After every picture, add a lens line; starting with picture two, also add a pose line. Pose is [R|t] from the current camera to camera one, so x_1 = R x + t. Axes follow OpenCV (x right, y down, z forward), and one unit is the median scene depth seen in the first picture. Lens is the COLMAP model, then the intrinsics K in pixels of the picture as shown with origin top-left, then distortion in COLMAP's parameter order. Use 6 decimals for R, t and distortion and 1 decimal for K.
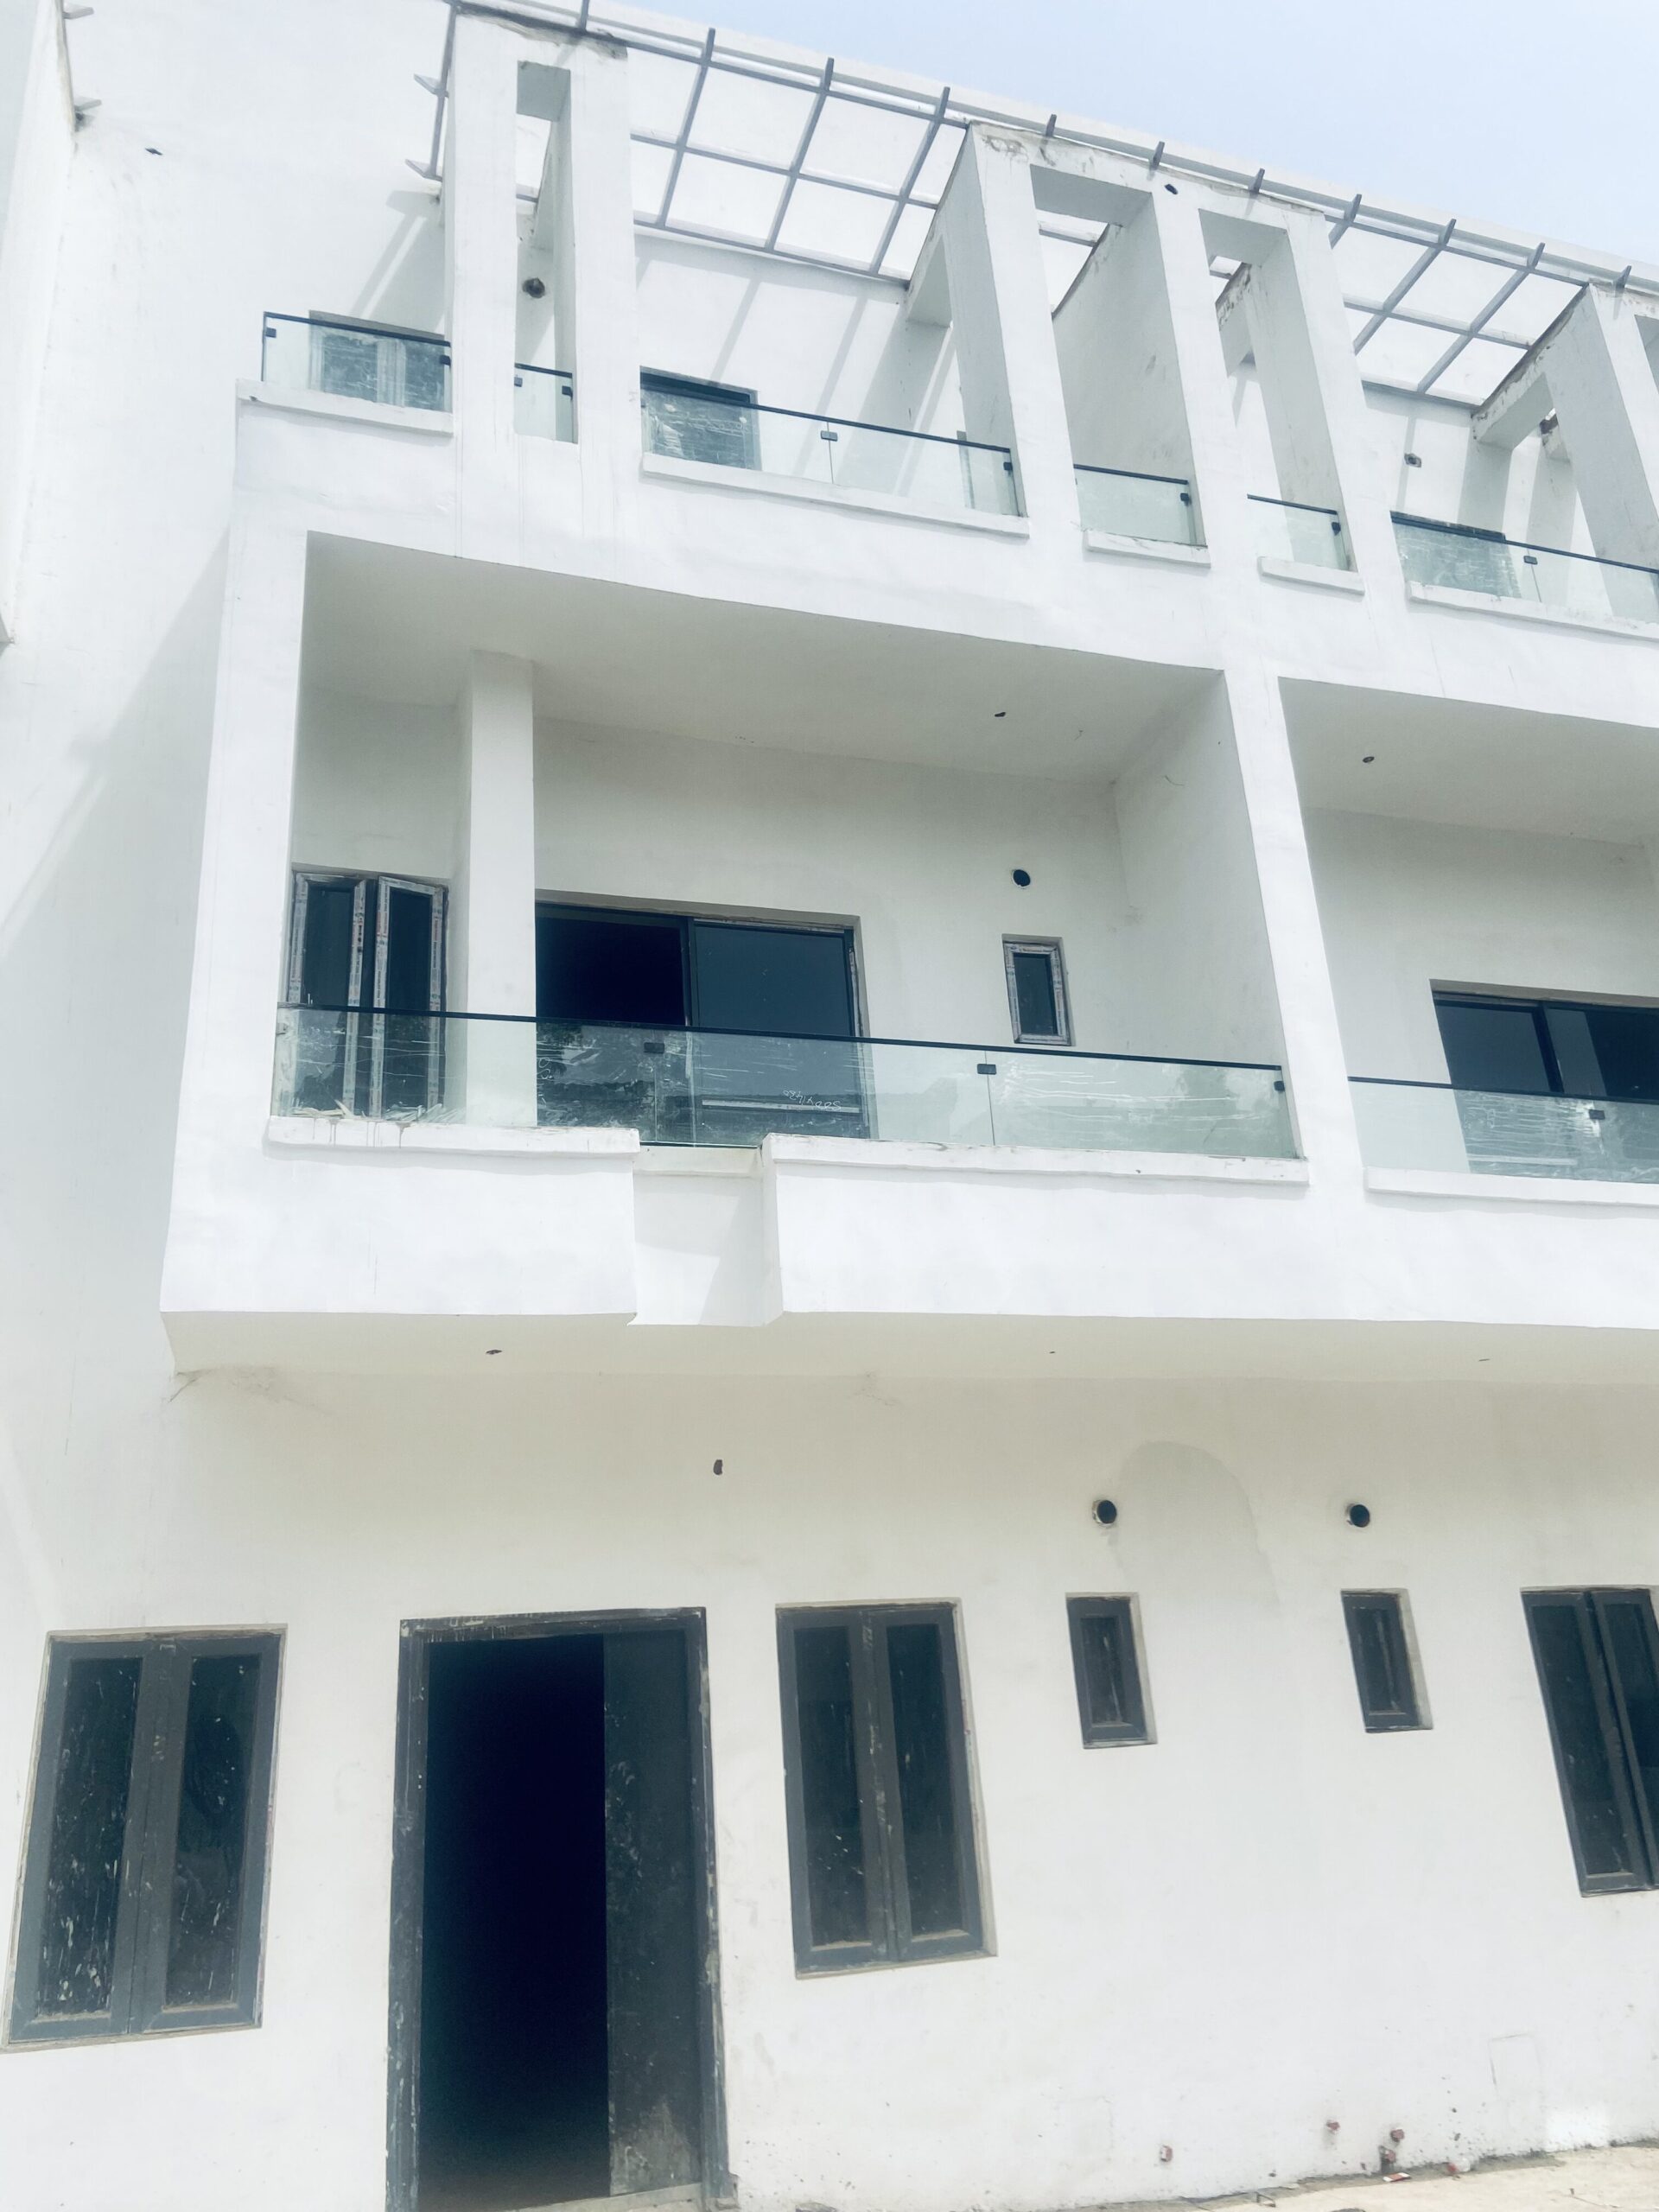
lens RADIAL K [[1668.9, 0, 829.8], [0, 1668.9, 1091.4], [0, 0, 1]] dist [0.121225, -0.150479]
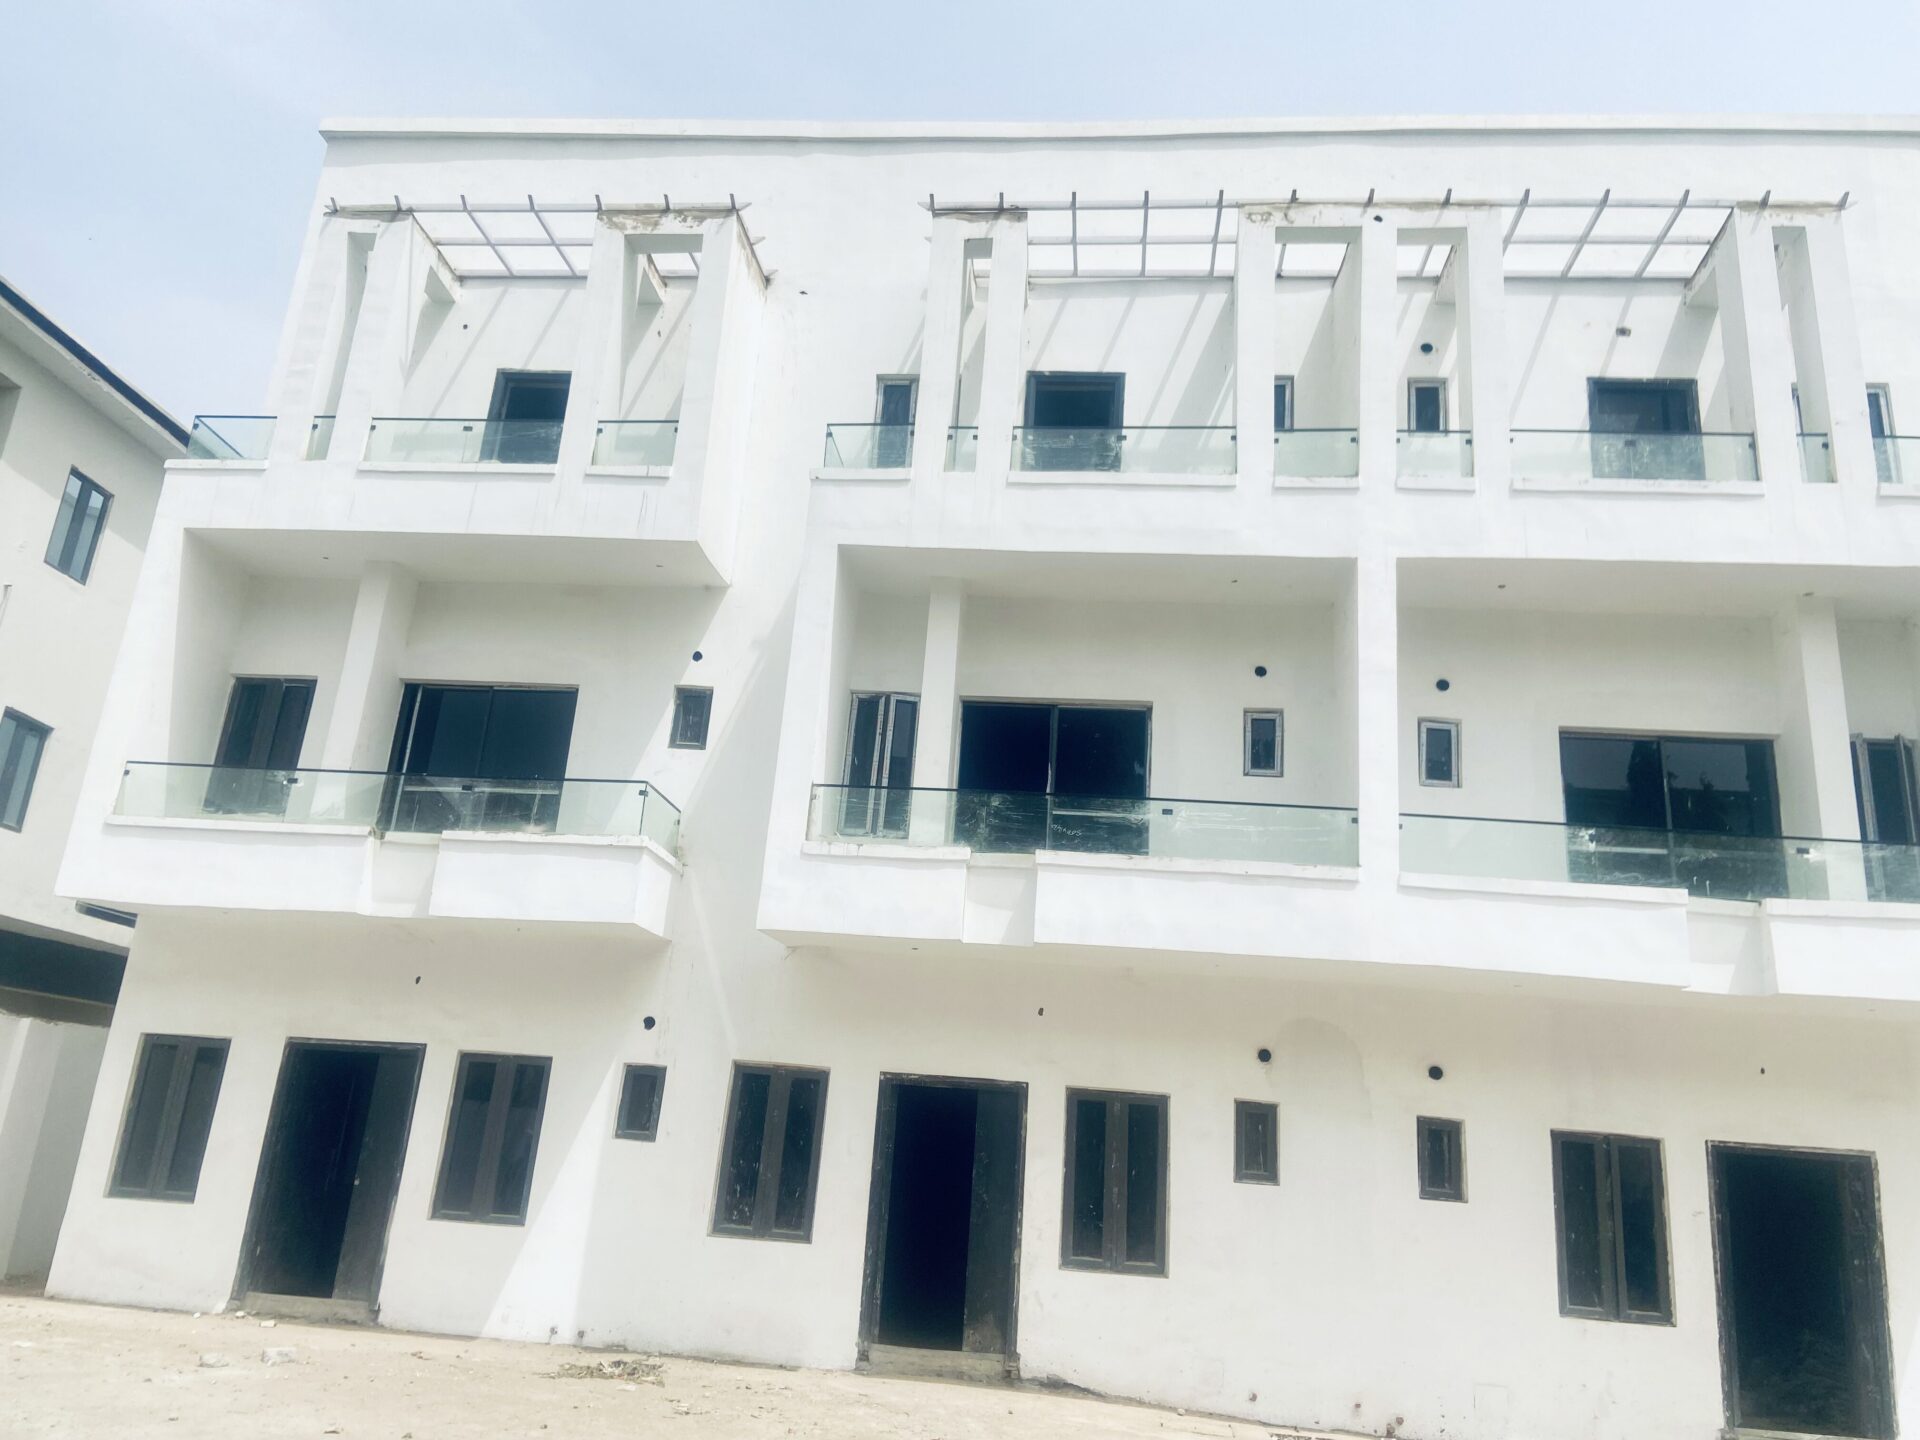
lens RADIAL K [[1448.6, 0, 951.8], [0, 1448.6, 709.5], [0, 0, 1]] dist [0.121225, -0.150479]
pose [[0.909950, 0.001646, -0.414716, 0.520422], [0.022452, 0.998330, 0.053226, -0.208199], [0.414111, -0.057745, 0.908393, -0.524620]]
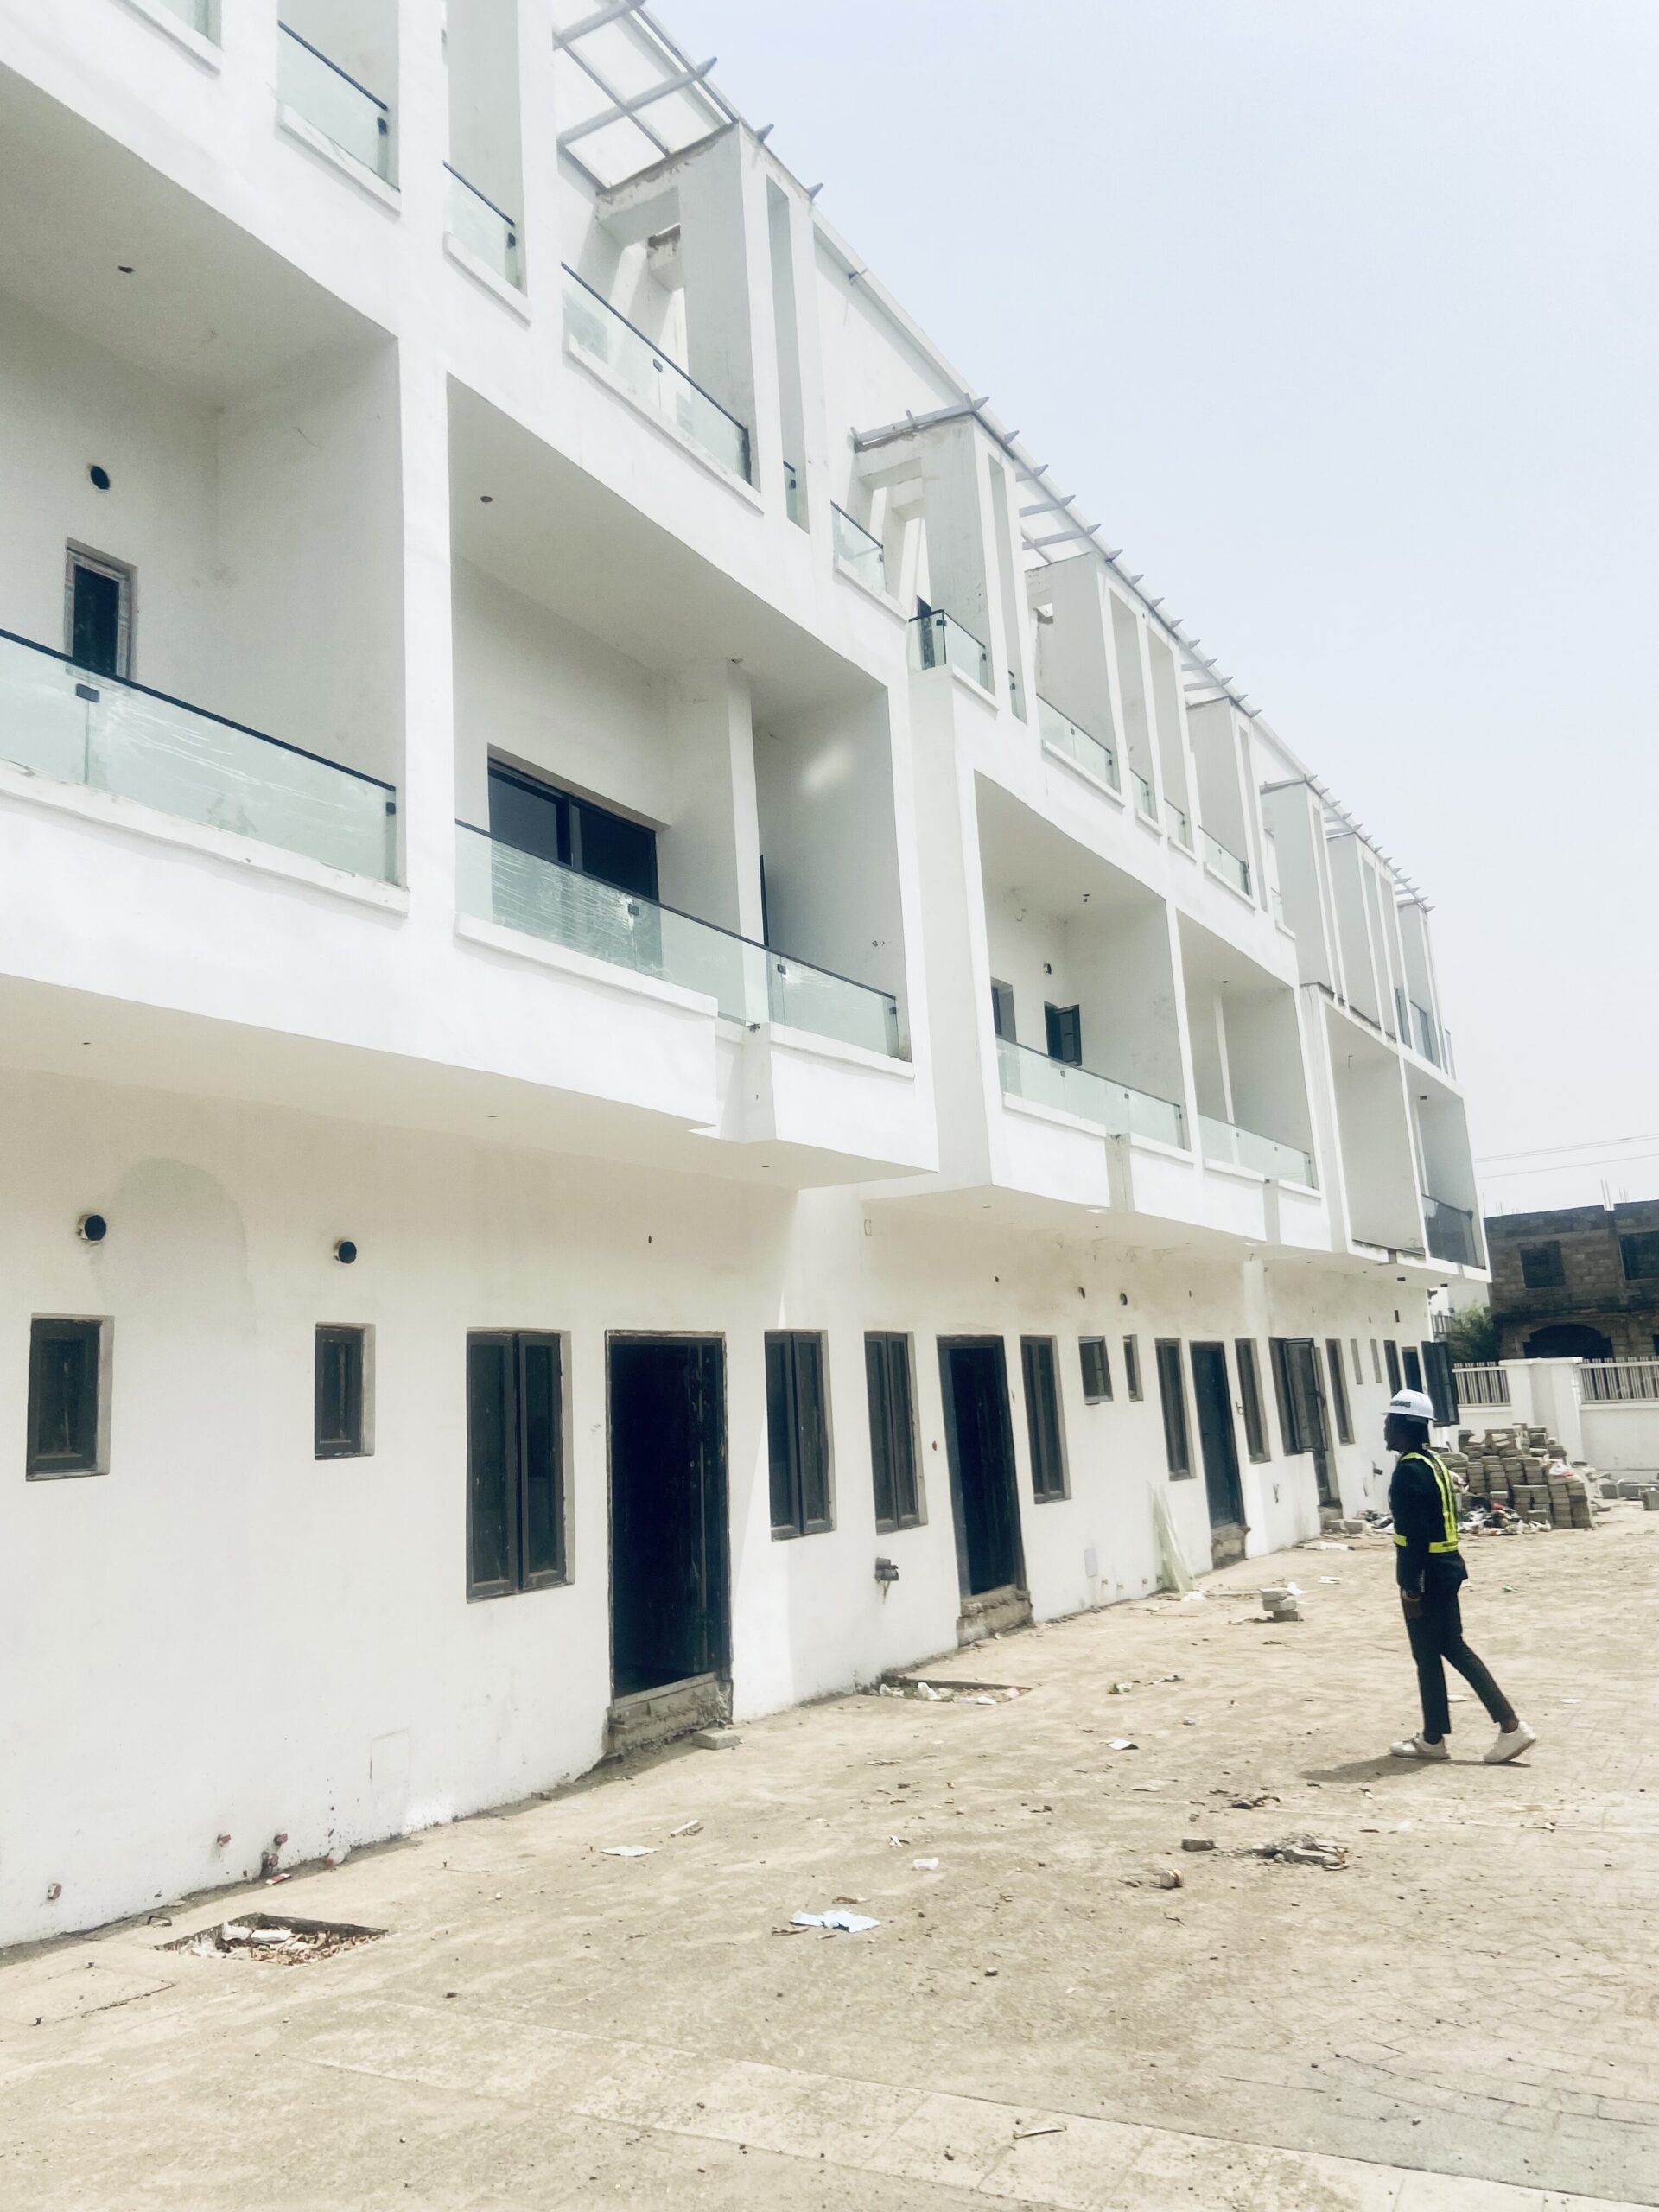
lens RADIAL K [[1668.9, 0, 838.6], [0, 1668.9, 1090.8], [0, 0, 1]] dist [0.121225, -0.150479]
pose [[0.742478, 0.145033, 0.653982, -0.144714], [-0.232296, 0.971445, 0.048295, 0.047937], [-0.628304, -0.187775, 0.754967, 0.099579]]
